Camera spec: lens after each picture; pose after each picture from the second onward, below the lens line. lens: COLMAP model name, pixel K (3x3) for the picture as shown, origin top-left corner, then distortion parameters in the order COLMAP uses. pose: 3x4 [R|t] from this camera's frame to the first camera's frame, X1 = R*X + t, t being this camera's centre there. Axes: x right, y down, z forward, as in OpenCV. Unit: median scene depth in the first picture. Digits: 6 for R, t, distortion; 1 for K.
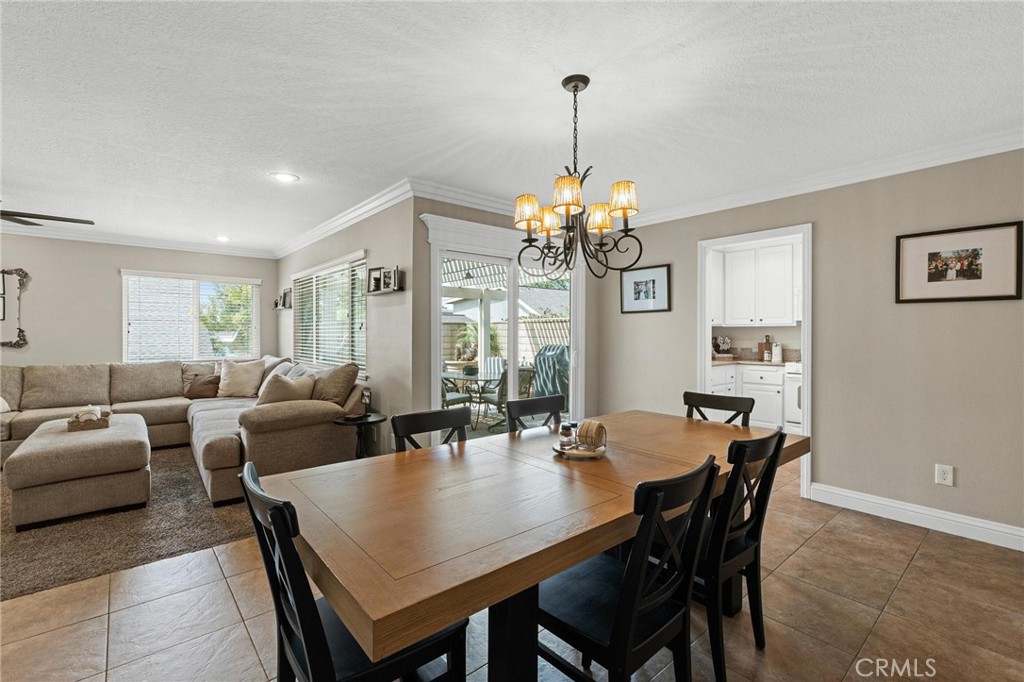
lens RADIAL K [[466.7, 0, 495.9], [0, 466.7, 340.1], [0, 0, 1]] dist [0.003500, 0.001784]
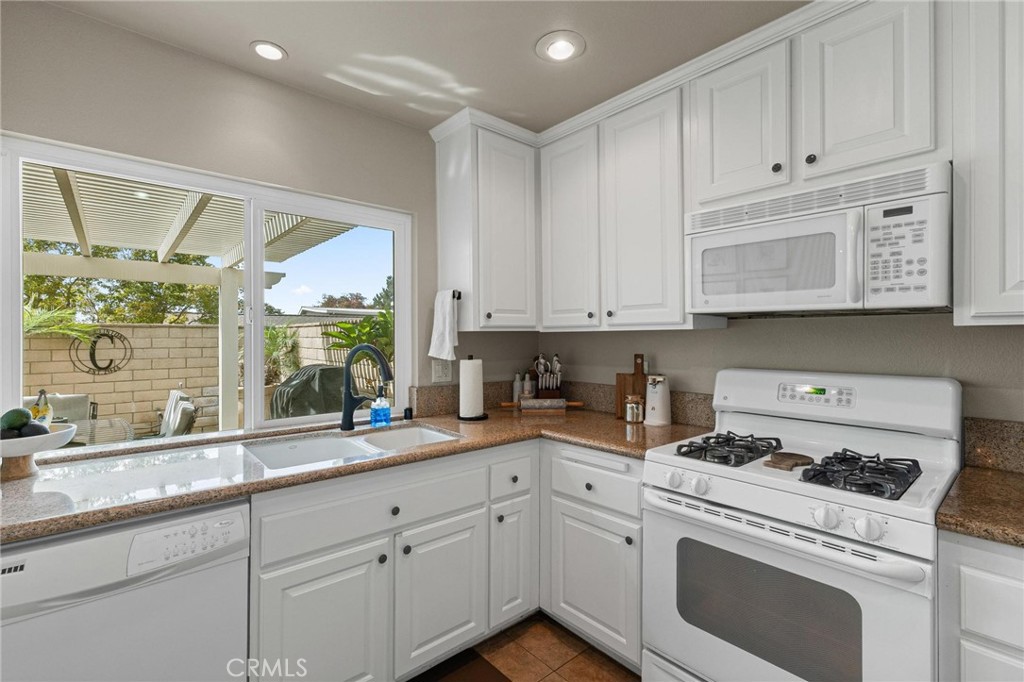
lens RADIAL K [[465.0, 0, 513.2], [0, 465.0, 335.1], [0, 0, 1]] dist [0.007615, -0.000315]
pose [[0.999814, 0.000258, 0.019283, 0.476447], [0.000039, 0.999881, -0.015400, -0.020410], [-0.019284, 0.015398, 0.999695, 0.626941]]
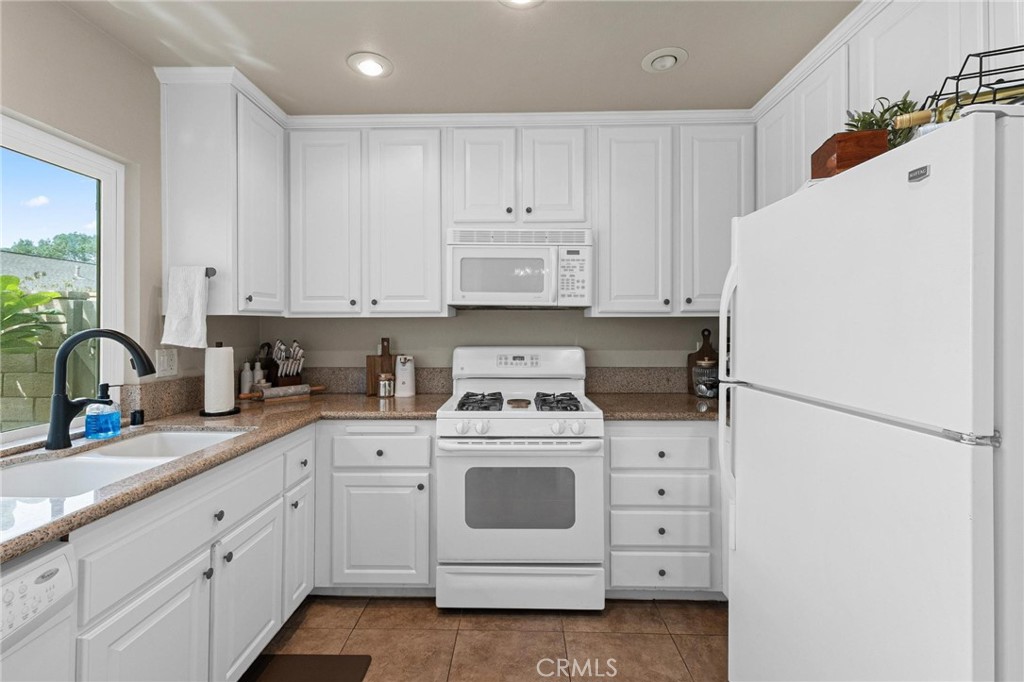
lens RADIAL K [[466.7, 0, 515.6], [0, 466.7, 320.7], [0, 0, 1]] dist [0.003500, 0.001784]
pose [[0.647528, 0.012310, 0.761942, 0.327403], [0.008049, 0.999703, -0.022992, -0.015801], [-0.761999, 0.021021, 0.647237, 0.627077]]
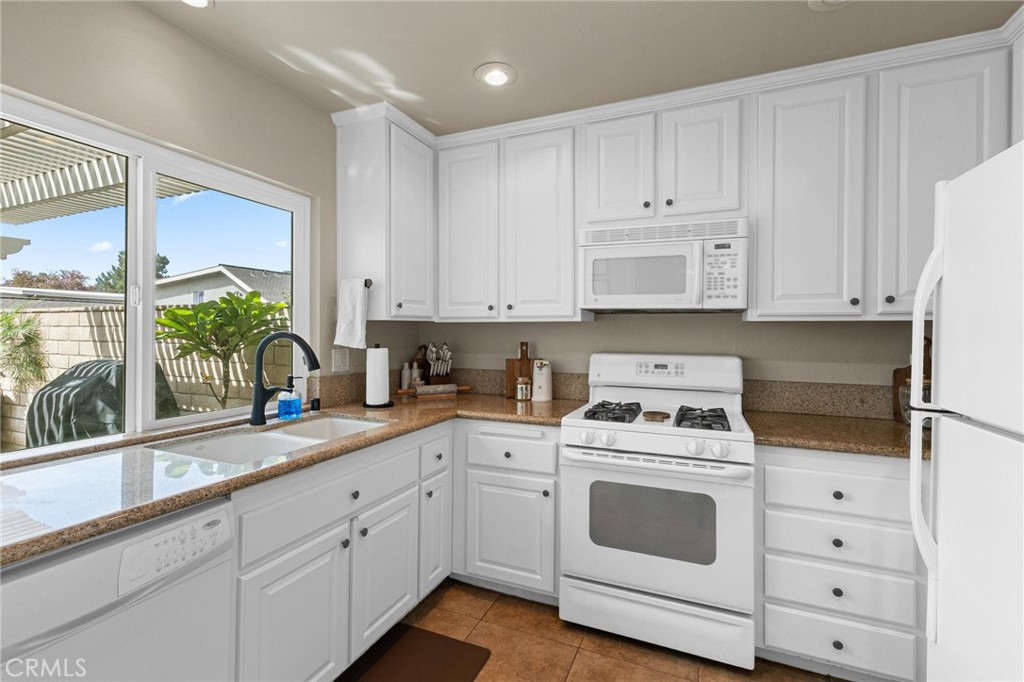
lens RADIAL K [[466.7, 0, 510.5], [0, 466.7, 328.8], [0, 0, 1]] dist [0.003500, 0.001784]
pose [[0.889322, 0.009838, 0.457176, 0.367742], [-0.002495, 0.999858, -0.016664, -0.015992], [-0.457275, 0.013679, 0.889220, 0.612813]]
